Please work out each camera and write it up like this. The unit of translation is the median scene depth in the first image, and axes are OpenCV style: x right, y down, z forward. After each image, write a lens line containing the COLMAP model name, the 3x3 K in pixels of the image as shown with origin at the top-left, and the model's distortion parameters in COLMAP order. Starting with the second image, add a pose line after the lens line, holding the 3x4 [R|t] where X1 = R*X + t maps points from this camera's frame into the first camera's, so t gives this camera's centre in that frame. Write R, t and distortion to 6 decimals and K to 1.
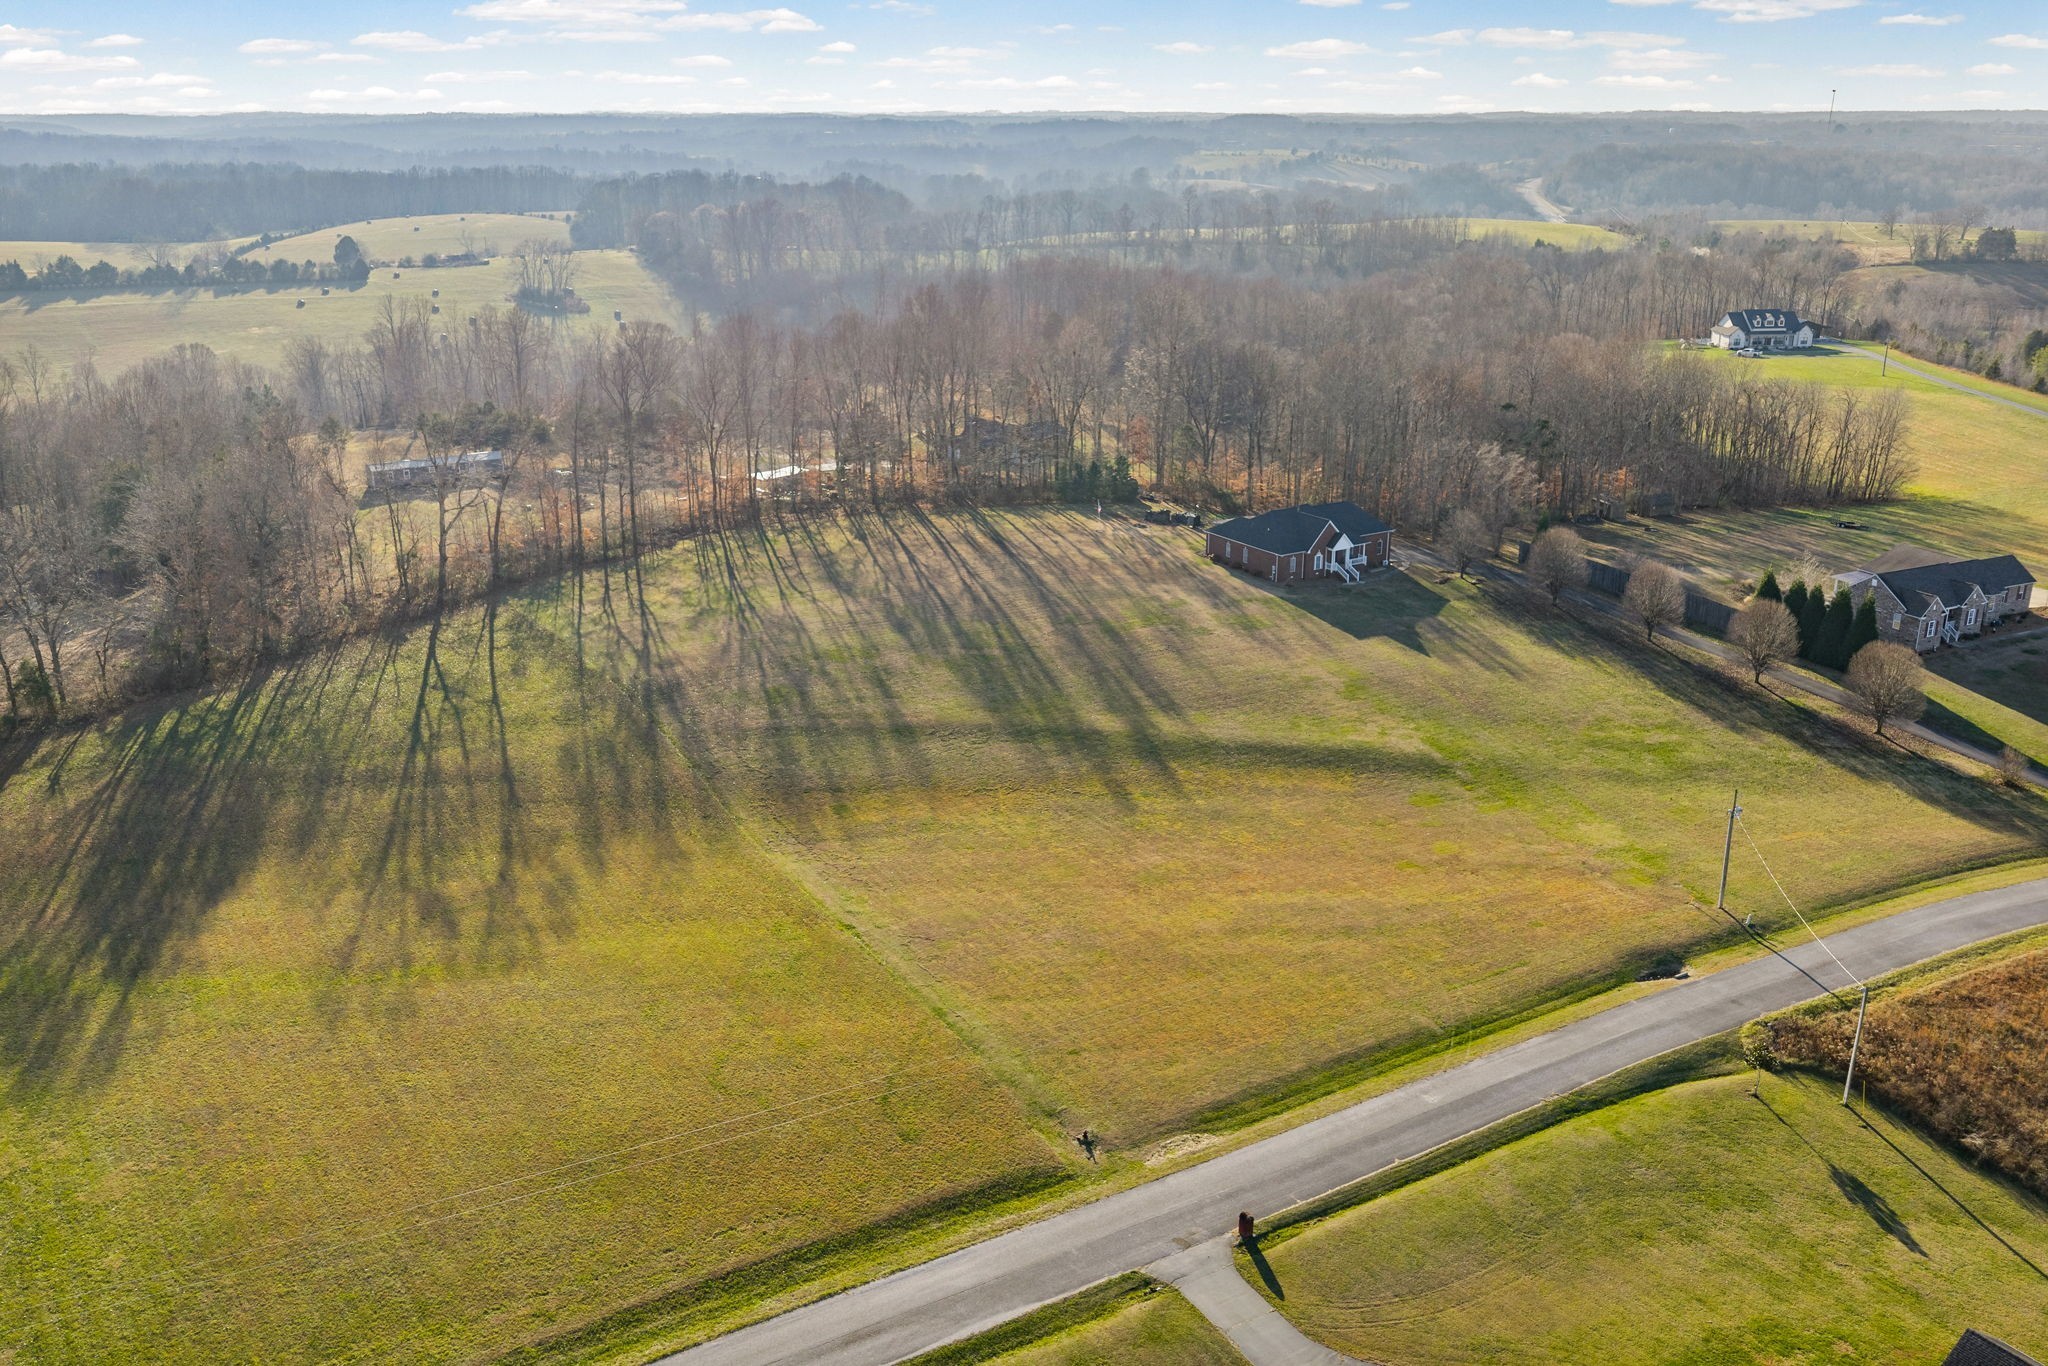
lens RADIAL K [[1688.9, 0, 1033.5], [0, 1688.9, 680.1], [0, 0, 1]] dist [0.017980, -0.029682]
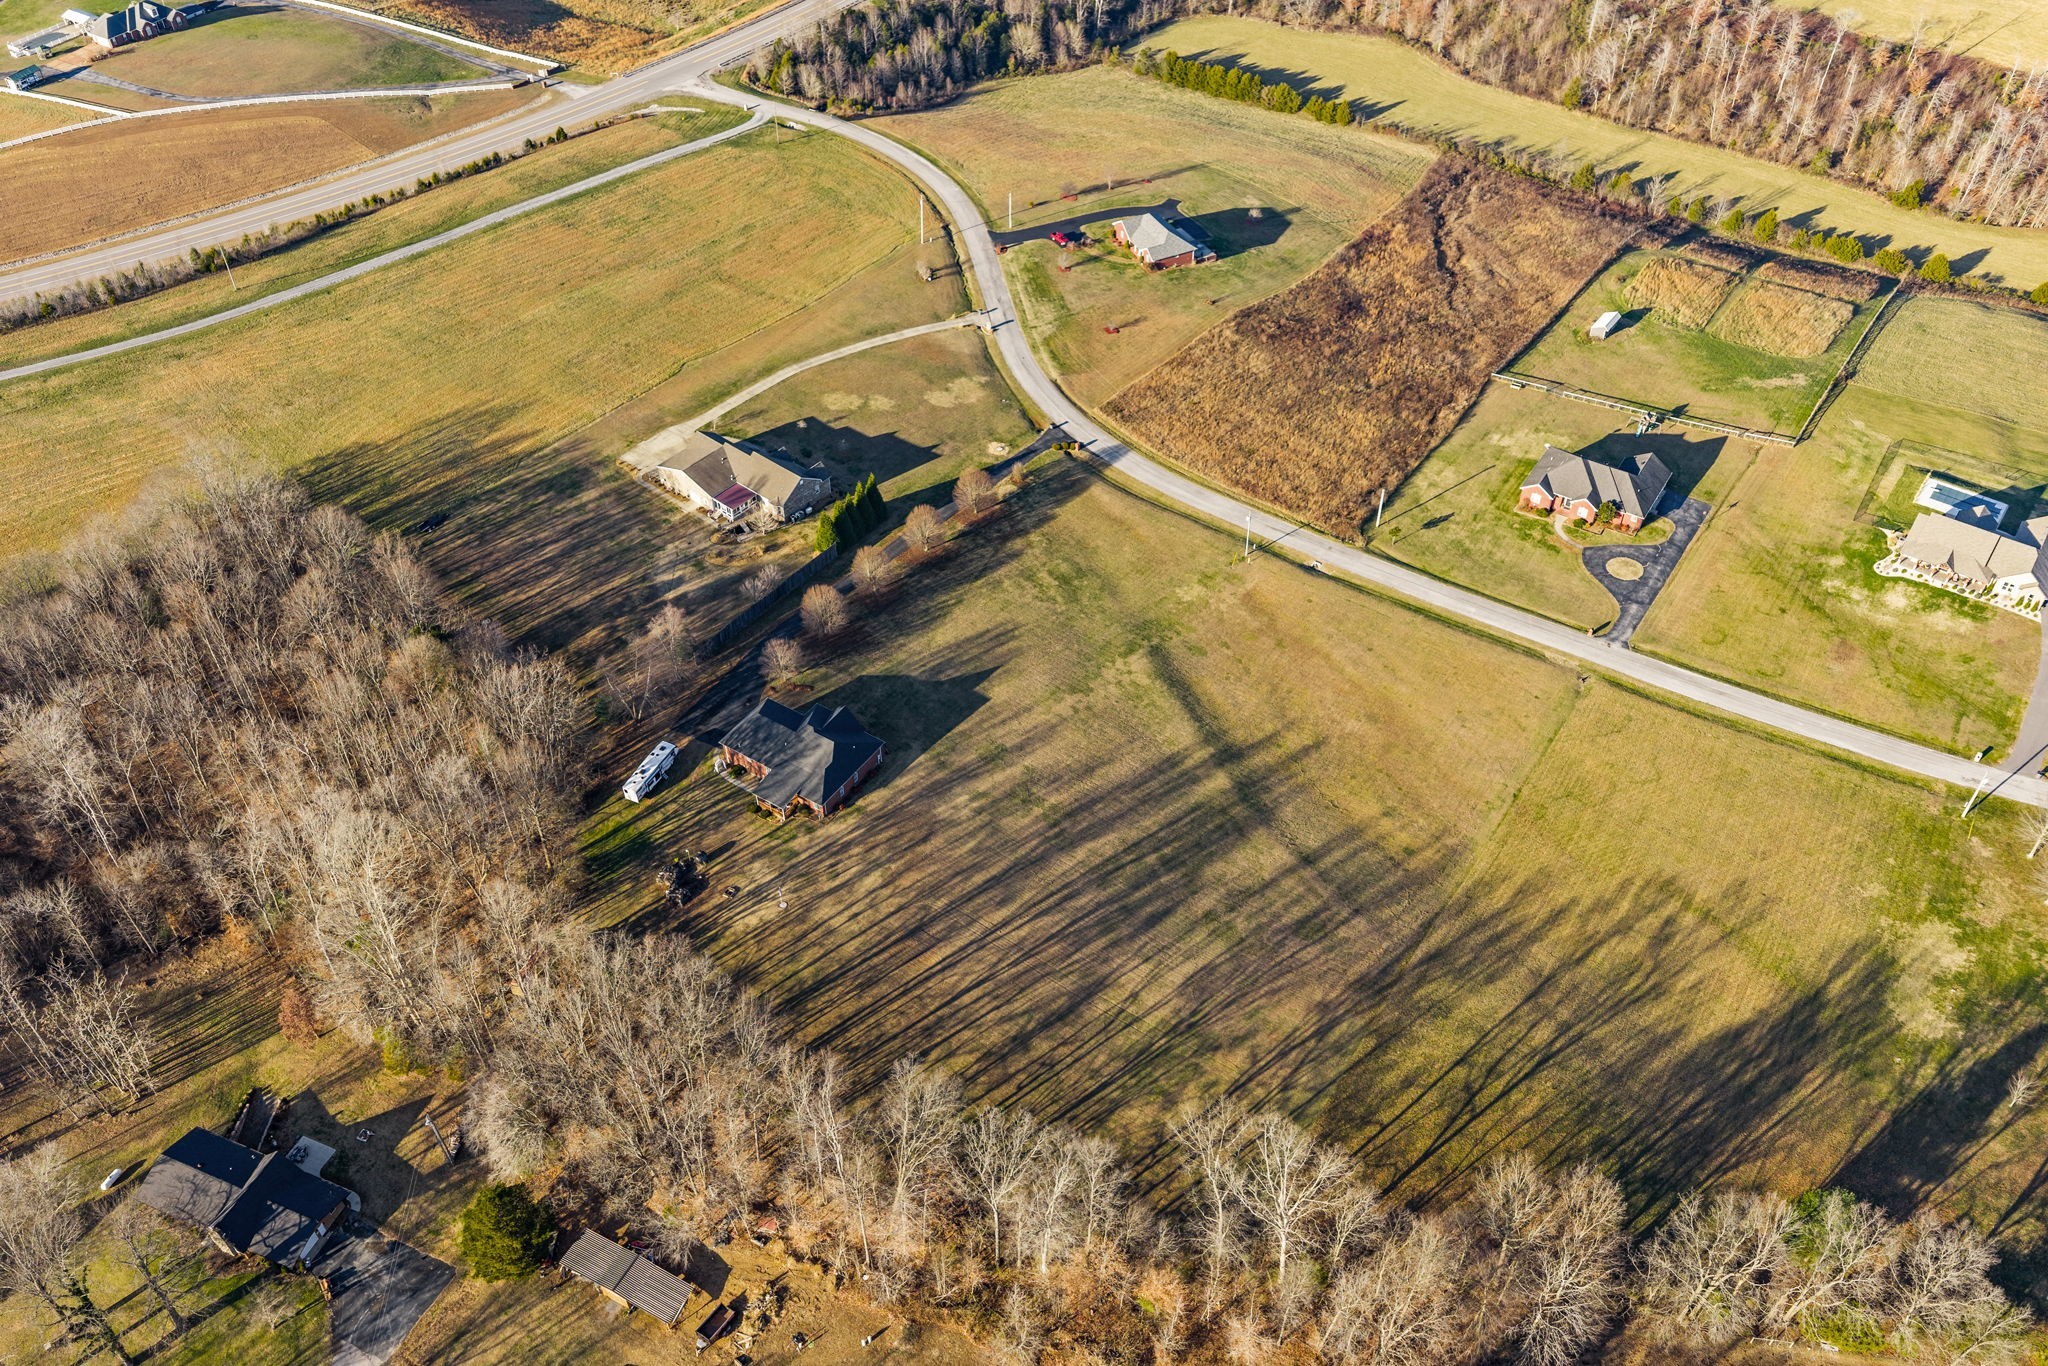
lens RADIAL K [[1688.9, 0, 1033.5], [0, 1688.9, 680.1], [0, 0, 1]] dist [0.017980, -0.029682]
pose [[-0.417480, -0.630766, 0.654098, -0.860156], [0.292766, 0.588078, 0.753958, -1.267920], [-0.860232, 0.506260, -0.060844, 1.210015]]
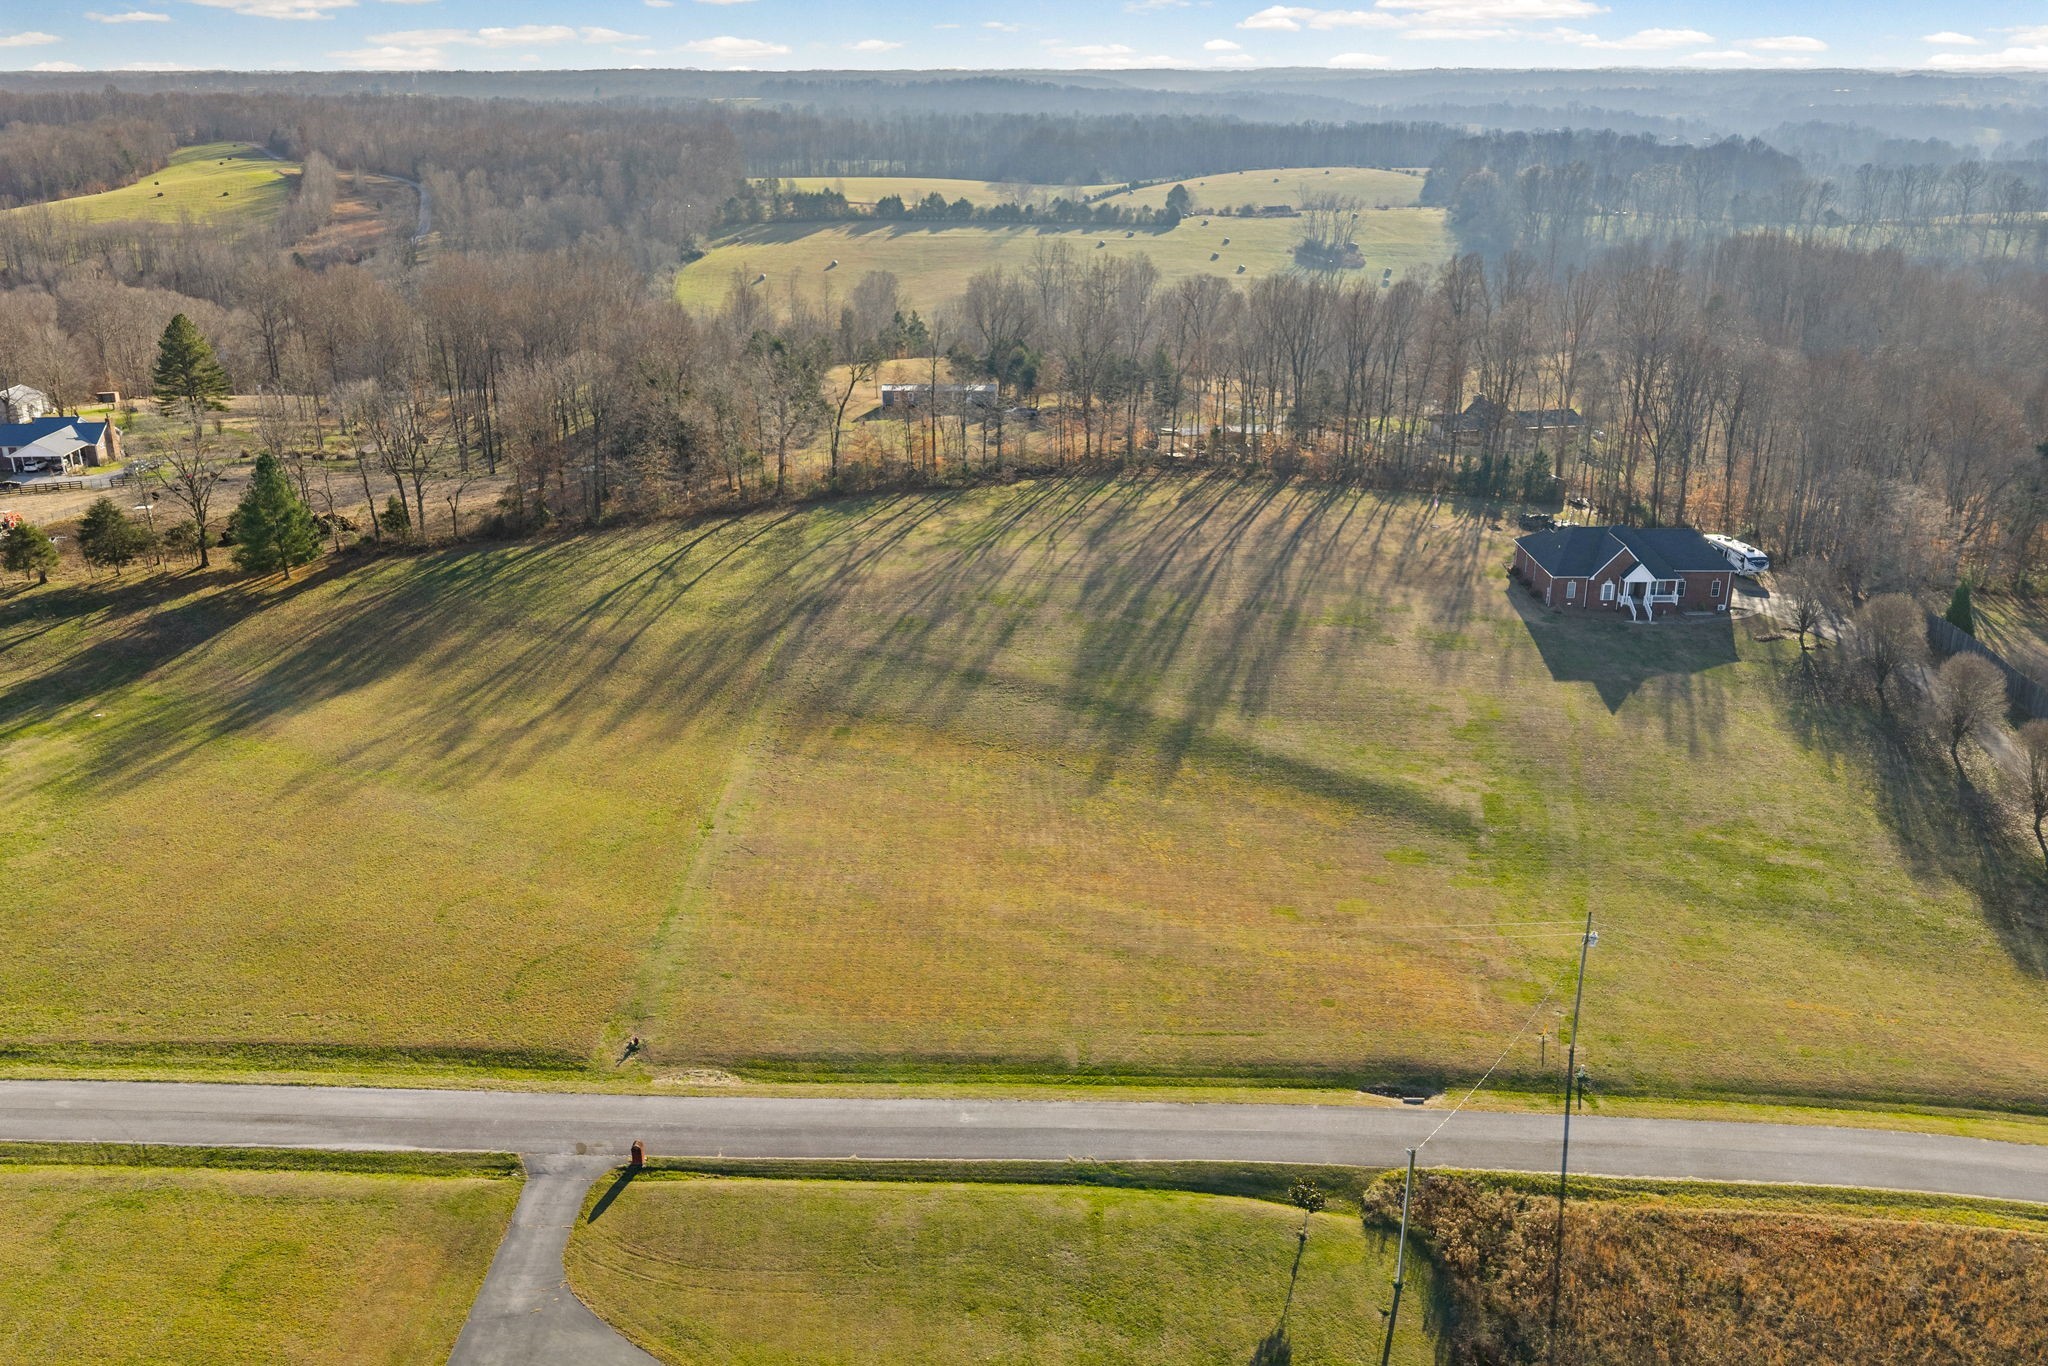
lens RADIAL K [[1688.9, 0, 1033.5], [0, 1688.9, 680.1], [0, 0, 1]] dist [0.017980, -0.029682]
pose [[0.846992, 0.182451, -0.499316, 0.464967], [-0.170749, 0.982861, 0.069498, -0.045321], [0.503438, 0.026394, 0.863628, 0.126434]]
